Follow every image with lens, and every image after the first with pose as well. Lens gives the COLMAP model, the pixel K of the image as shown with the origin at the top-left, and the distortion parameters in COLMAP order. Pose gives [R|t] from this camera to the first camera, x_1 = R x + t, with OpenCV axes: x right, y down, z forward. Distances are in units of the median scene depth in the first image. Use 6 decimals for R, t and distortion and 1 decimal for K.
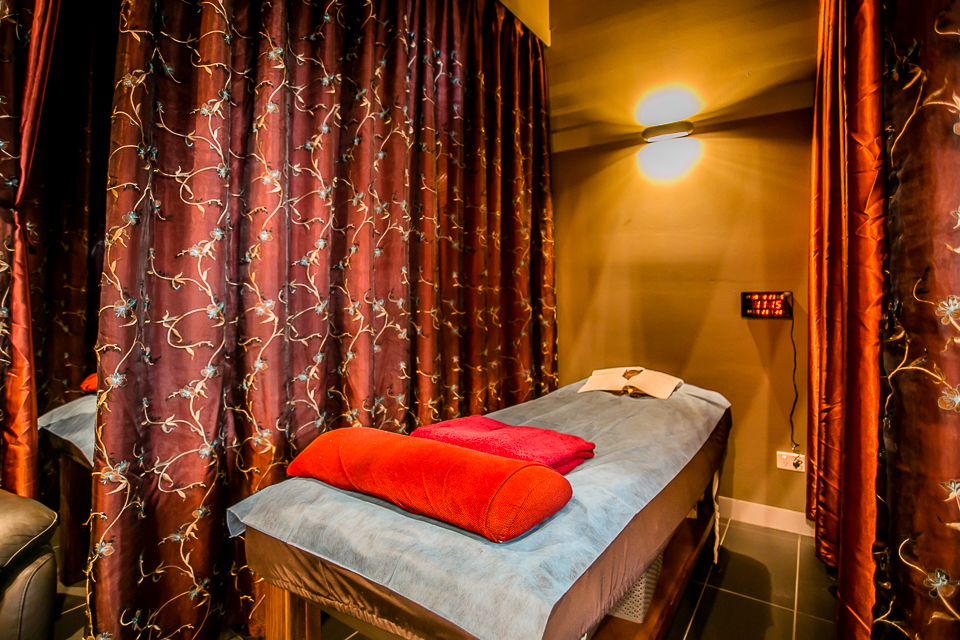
lens RADIAL K [[475.2, 0, 484.7], [0, 475.2, 281.8], [0, 0, 1]] dist [-0.023575, 0.000314]
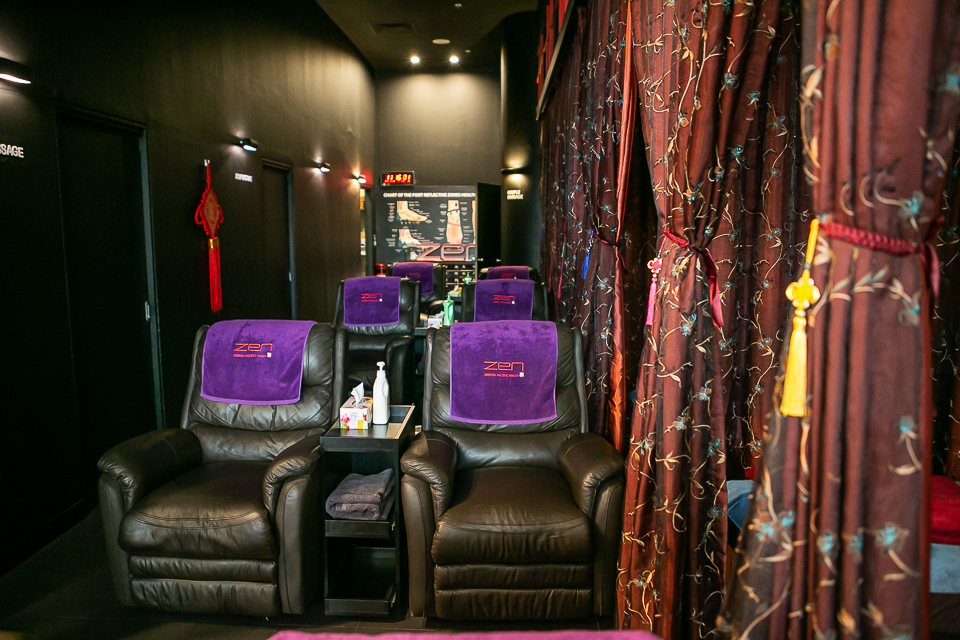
lens RADIAL K [[798.0, 0, 476.1], [0, 798.0, 315.6], [0, 0, 1]] dist [-0.016732, -0.002942]
pose [[0.553618, 0.121575, -0.823849, 0.801807], [0.032779, 0.985338, 0.167433, -0.383579], [0.832125, -0.119698, 0.541516, -0.713766]]
